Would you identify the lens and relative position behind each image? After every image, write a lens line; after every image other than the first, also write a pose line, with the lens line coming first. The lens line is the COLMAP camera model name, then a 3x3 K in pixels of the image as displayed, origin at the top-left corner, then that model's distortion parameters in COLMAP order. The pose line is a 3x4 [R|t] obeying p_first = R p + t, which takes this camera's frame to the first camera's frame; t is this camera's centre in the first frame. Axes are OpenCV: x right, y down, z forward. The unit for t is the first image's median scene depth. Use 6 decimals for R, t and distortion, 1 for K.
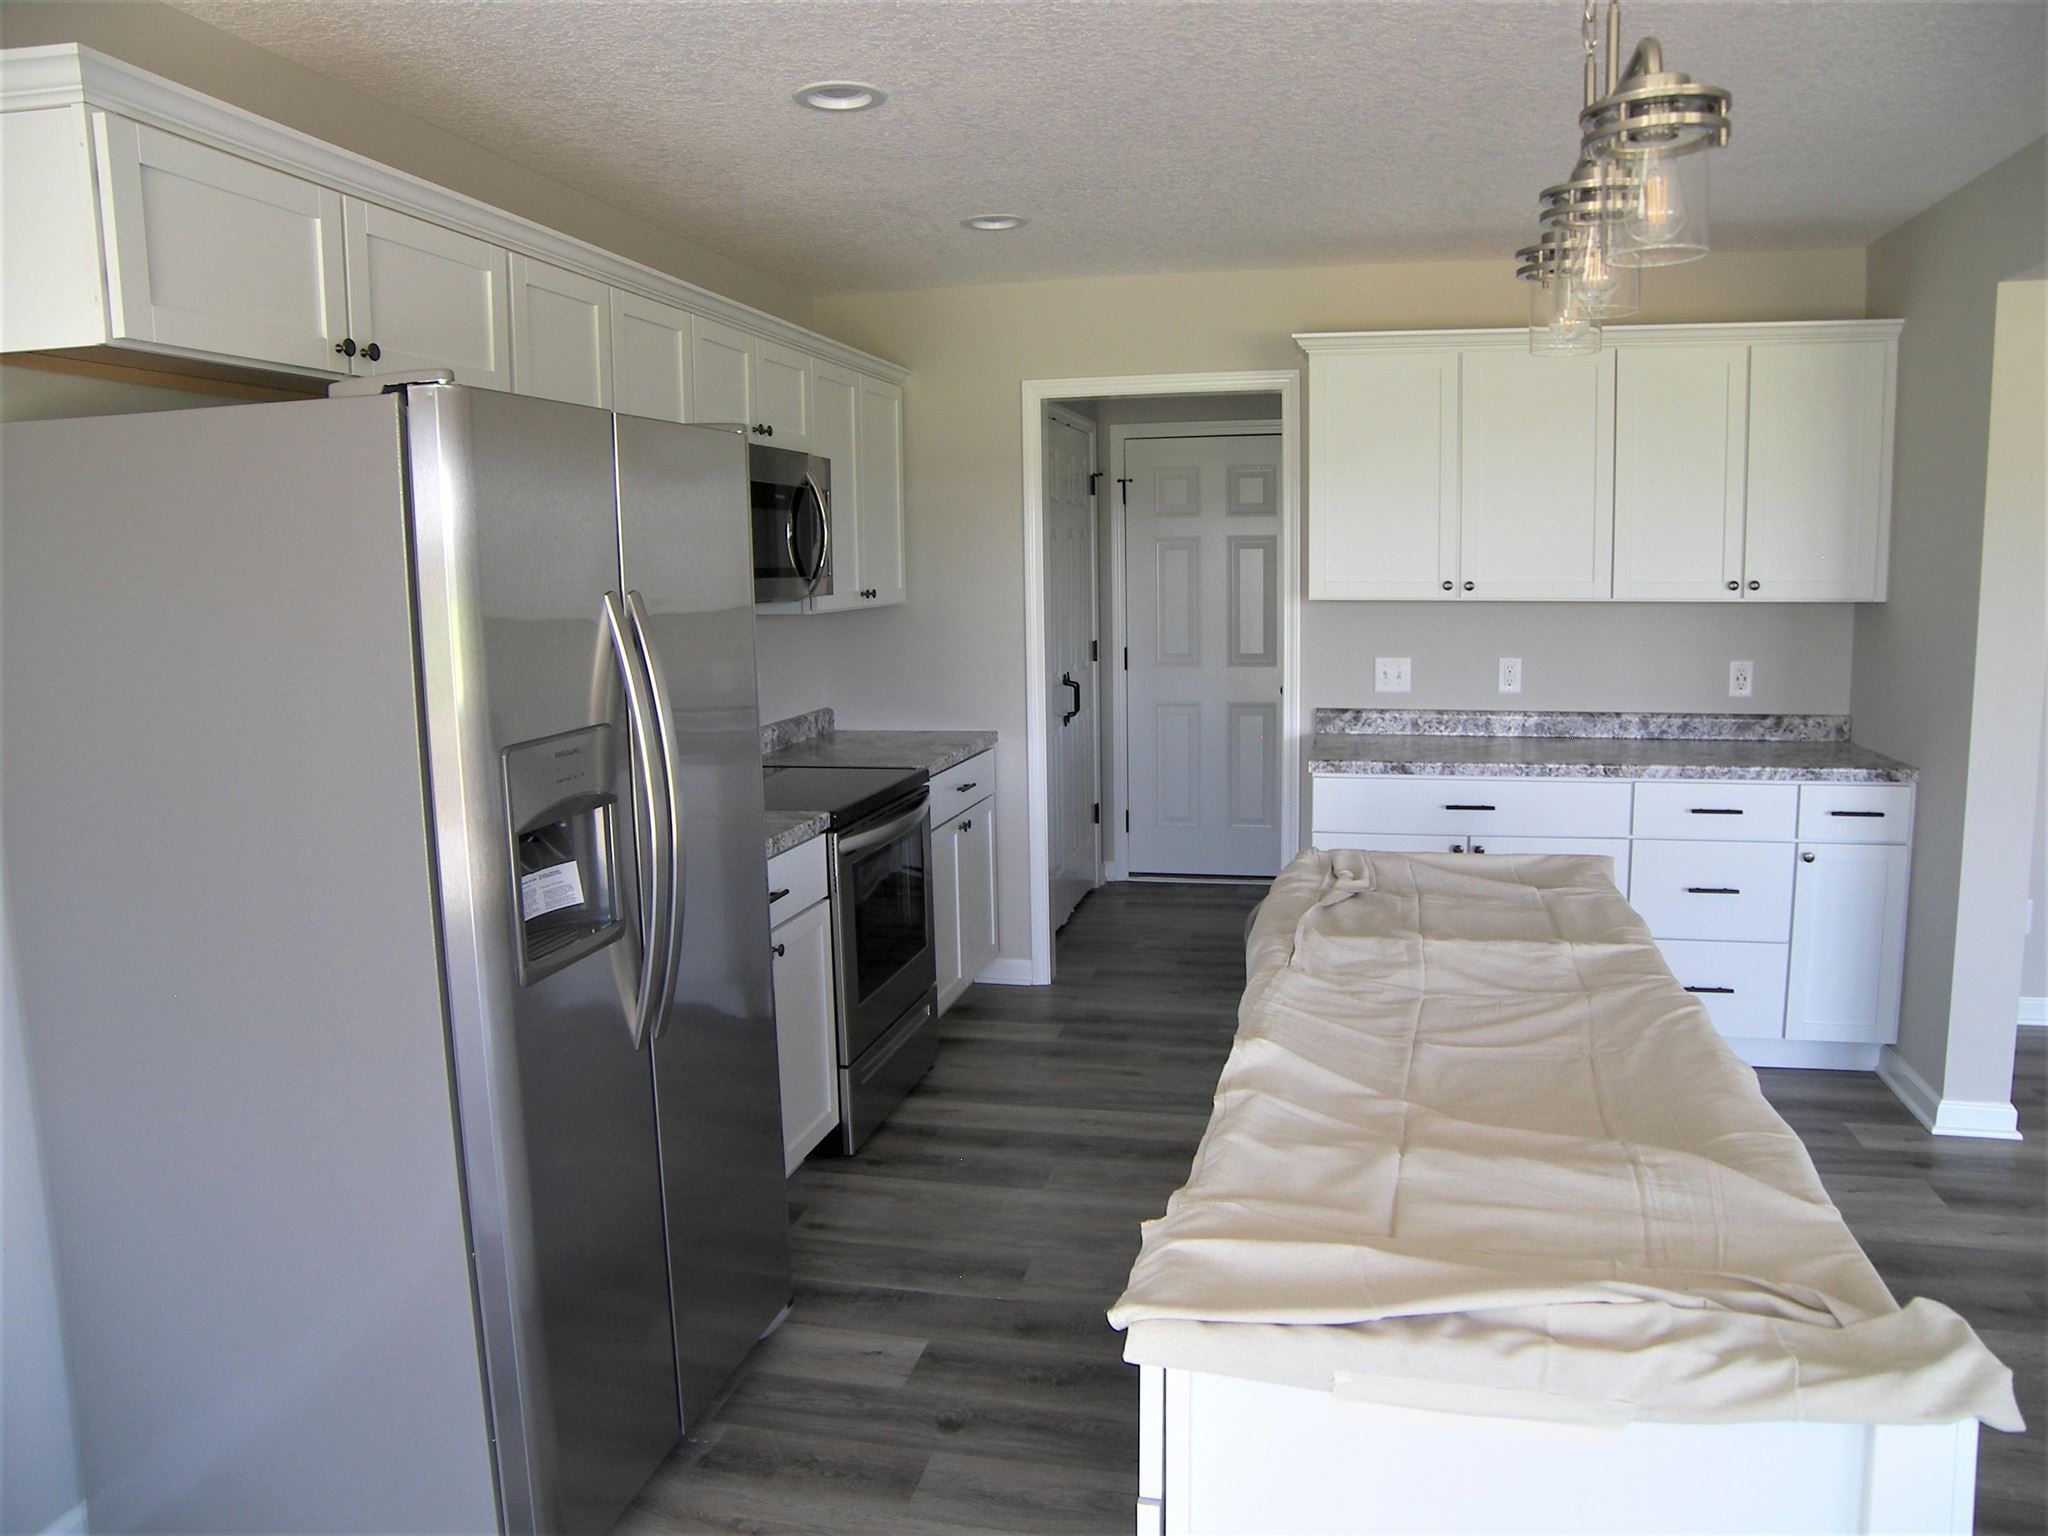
lens RADIAL K [[1450.4, 0, 1033.3], [0, 1450.4, 763.8], [0, 0, 1]] dist [-0.147652, 0.101835]
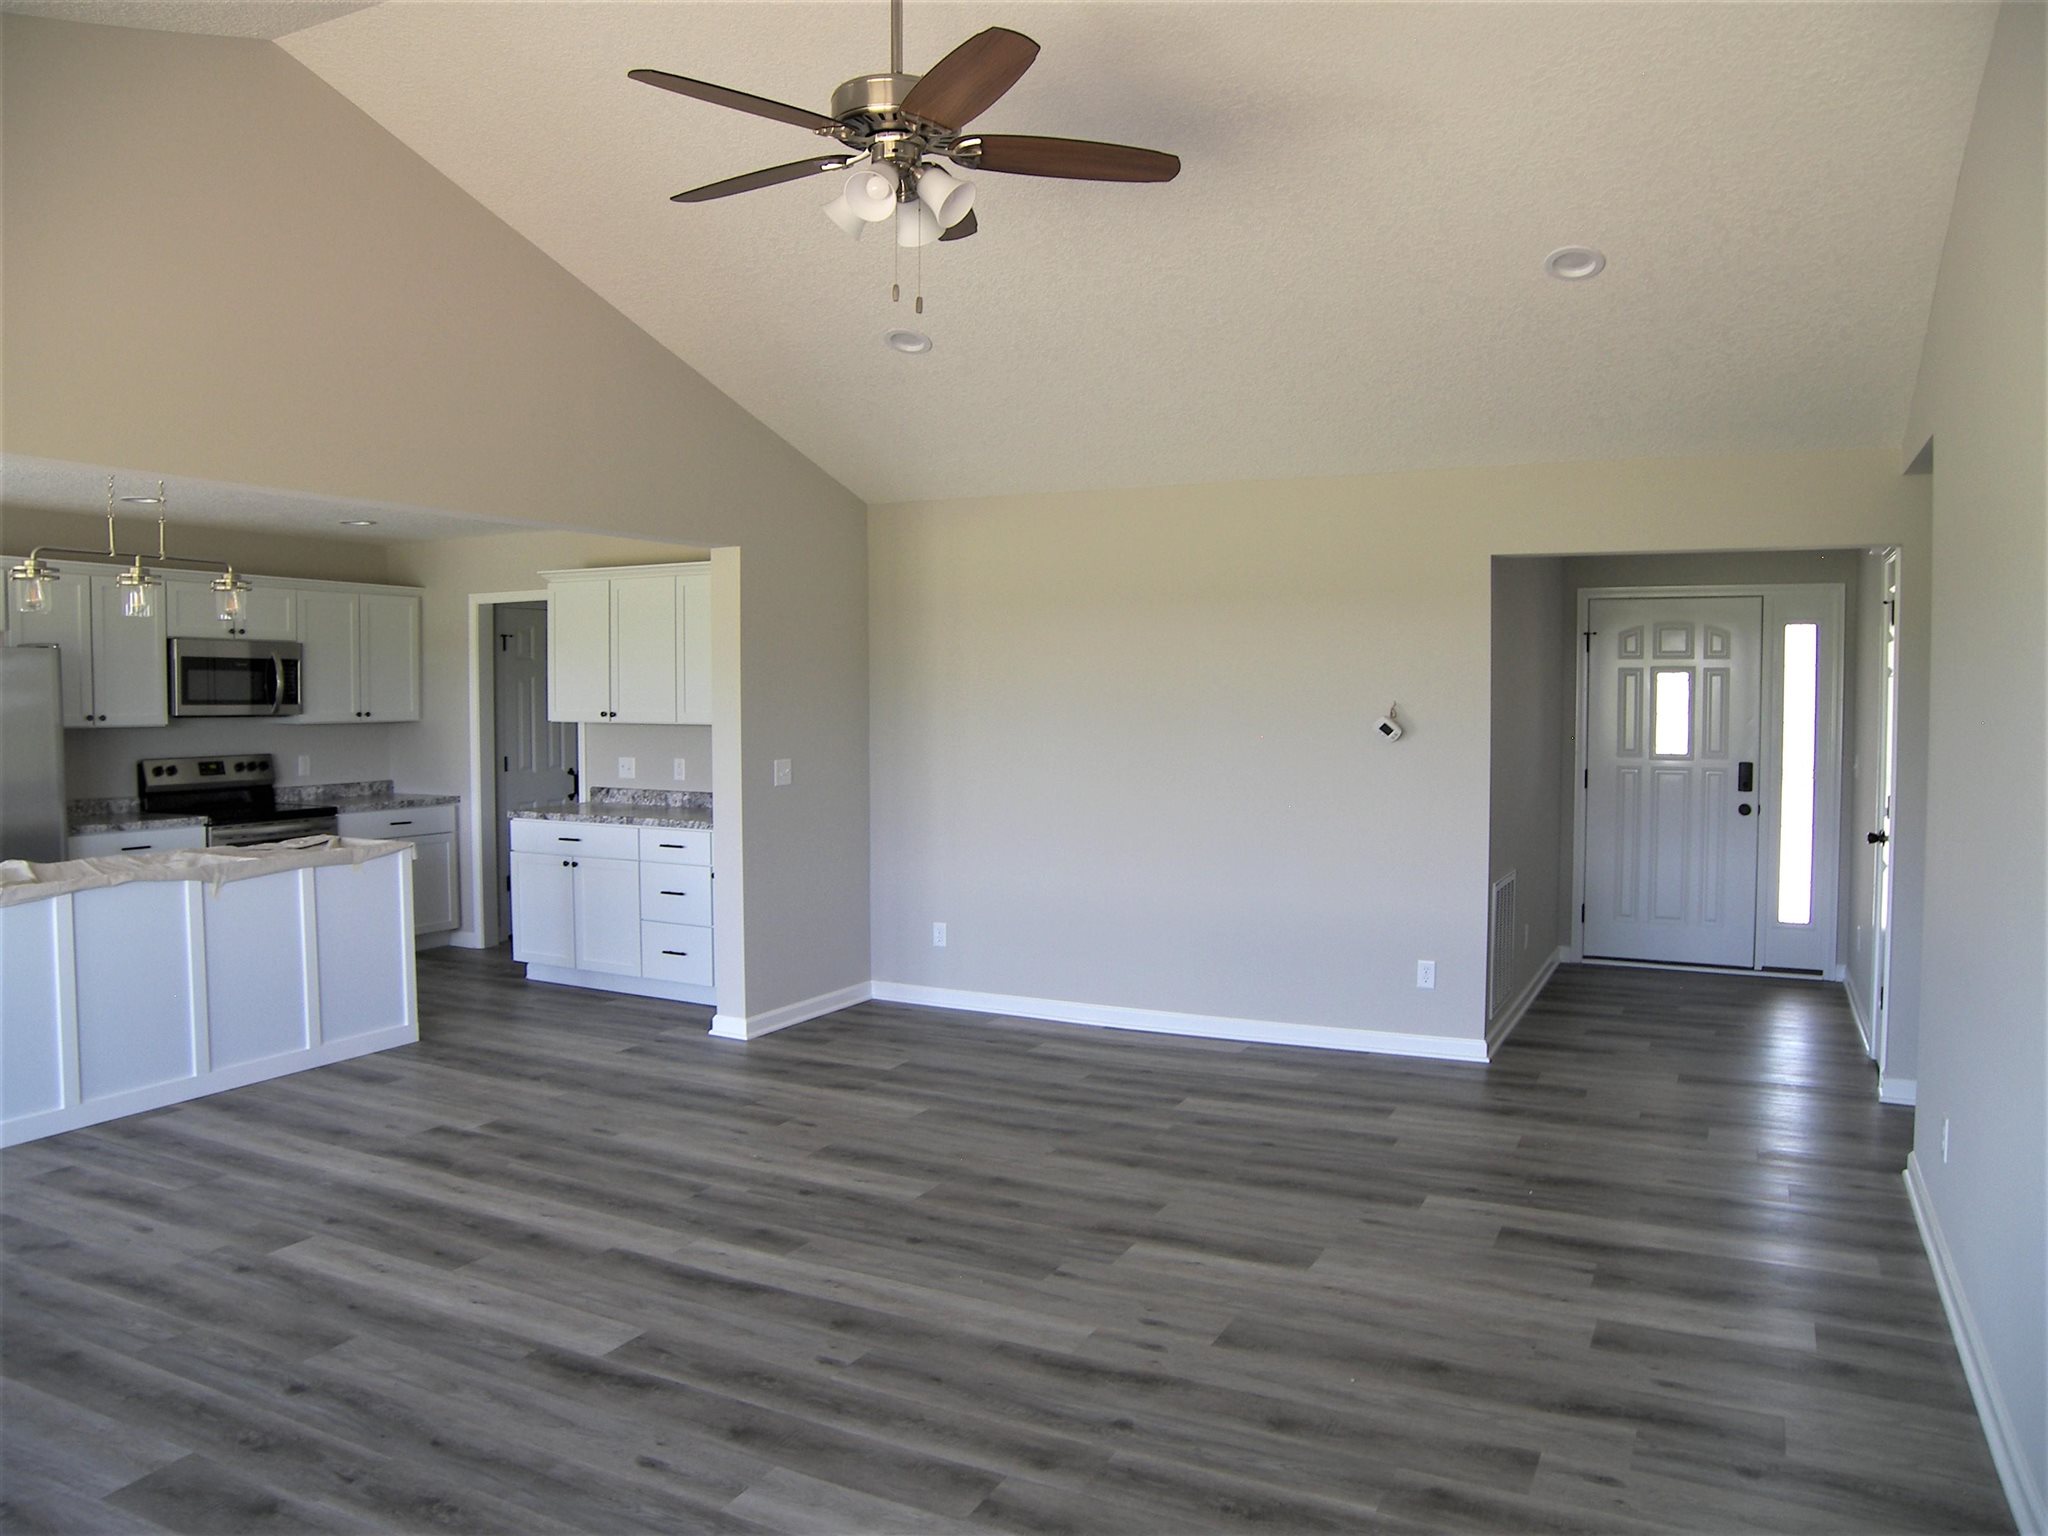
lens RADIAL K [[1450.4, 0, 1039.4], [0, 1450.4, 760.7], [0, 0, 1]] dist [-0.147652, 0.101835]
pose [[0.970099, 0.028187, -0.241069, 1.208977], [-0.050127, 0.995088, -0.085370, 0.051859], [0.237478, 0.094902, 0.966746, -0.532879]]
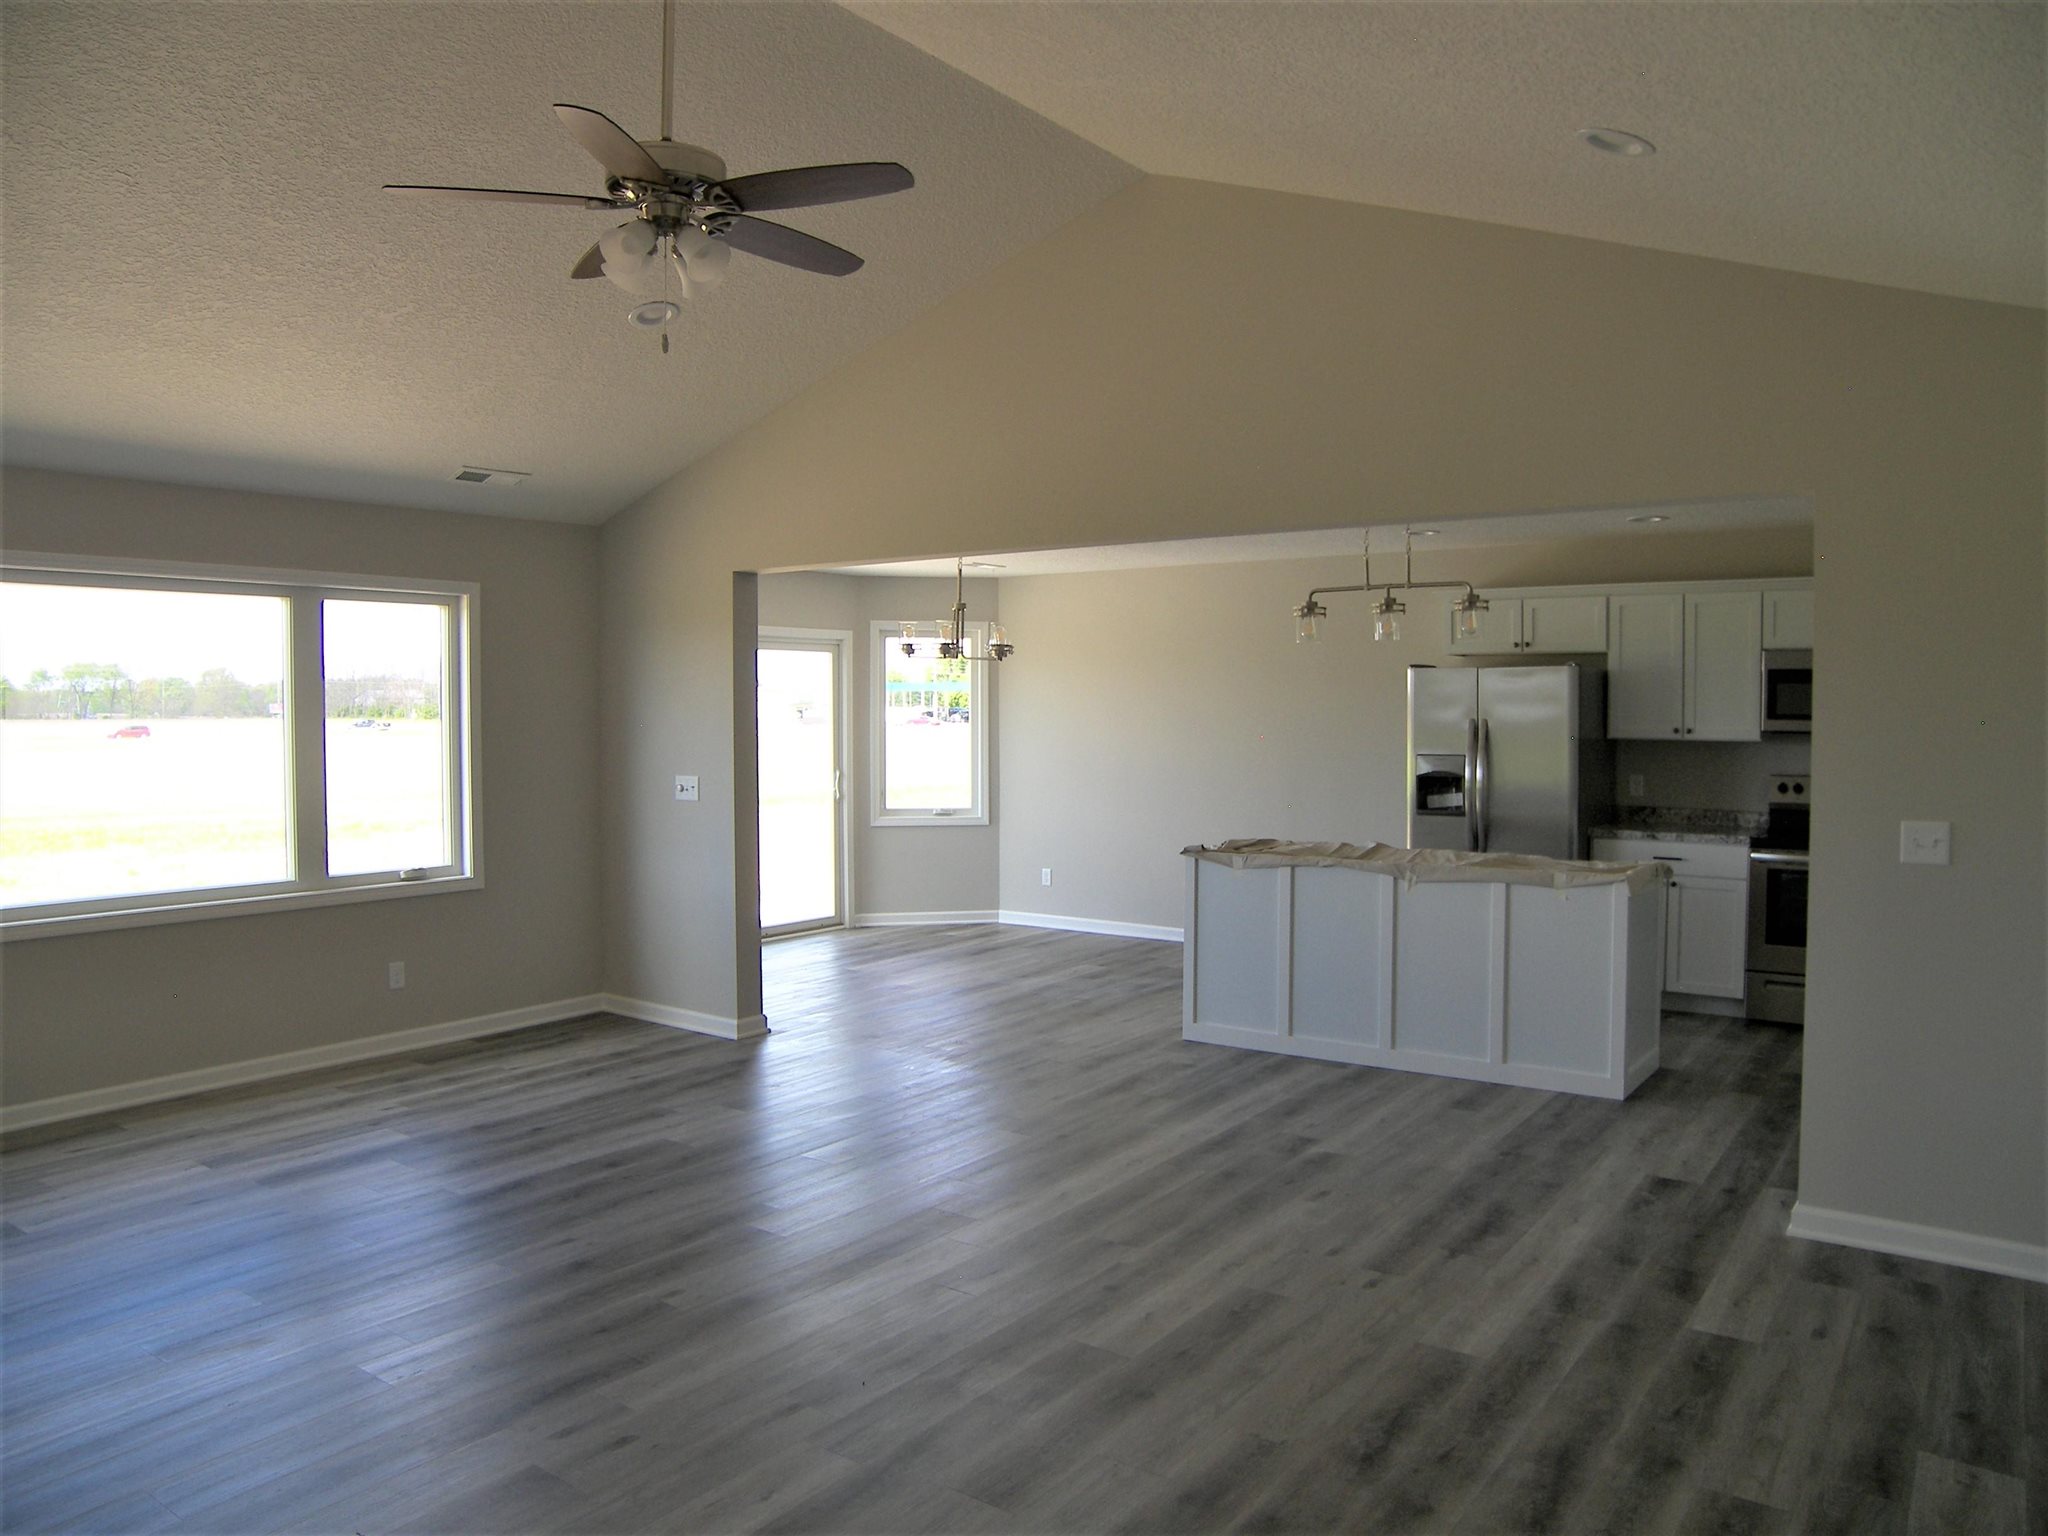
lens RADIAL K [[1450.4, 0, 1048.3], [0, 1450.4, 748.3], [0, 0, 1]] dist [-0.147652, 0.101835]
pose [[-0.388193, 0.043836, -0.920535, 1.611370], [-0.122502, 0.987550, 0.098686, -0.127885], [0.913400, 0.151077, -0.377990, 0.665355]]
